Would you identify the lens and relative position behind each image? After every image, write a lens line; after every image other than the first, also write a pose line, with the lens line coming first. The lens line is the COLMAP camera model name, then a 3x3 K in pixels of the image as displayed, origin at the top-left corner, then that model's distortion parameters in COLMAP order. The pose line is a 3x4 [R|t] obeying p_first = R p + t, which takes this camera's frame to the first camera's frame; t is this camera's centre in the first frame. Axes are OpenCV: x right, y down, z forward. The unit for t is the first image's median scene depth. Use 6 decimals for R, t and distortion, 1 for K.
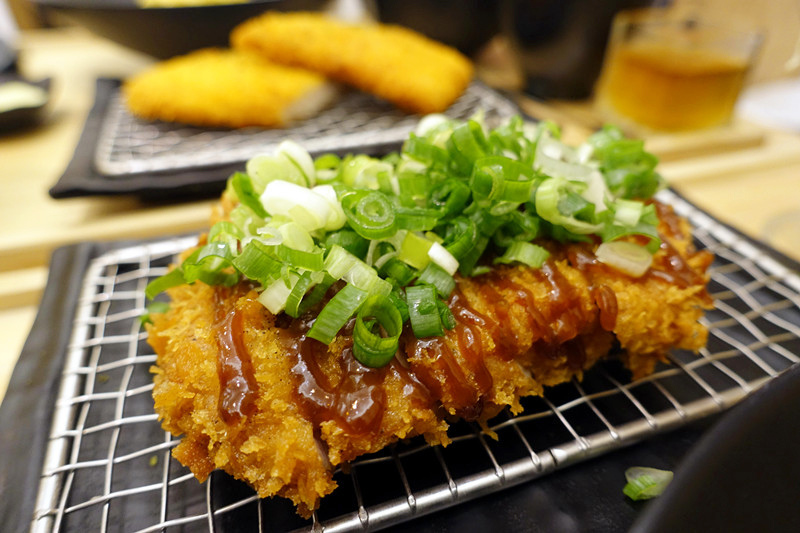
lens RADIAL K [[540.4, 0, 401.2], [0, 540.4, 267.8], [0, 0, 1]] dist [-0.000910, 0.000774]
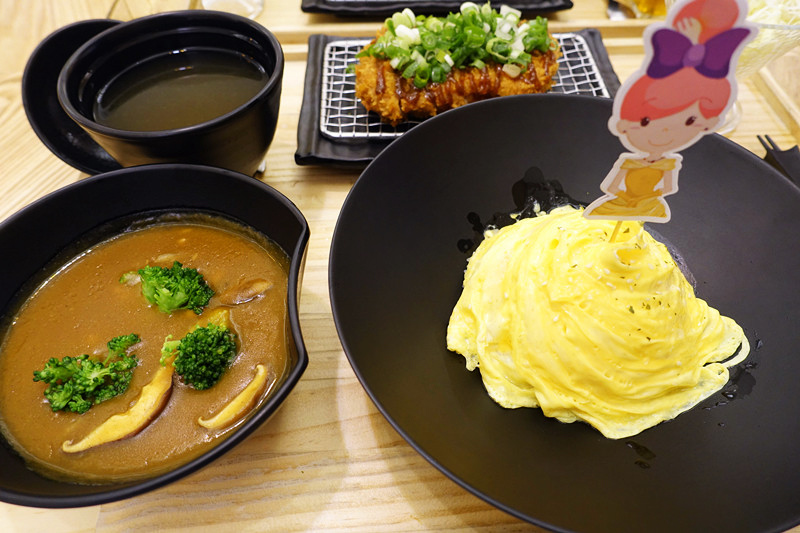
lens RADIAL K [[540.4, 0, 396.9], [0, 540.4, 266.9], [0, 0, 1]] dist [-0.000910, 0.000774]
pose [[0.959305, 0.224993, -0.170623, 0.587053], [-0.162779, 0.934380, 0.316918, 0.157537], [0.230731, -0.276247, 0.932979, -2.282253]]
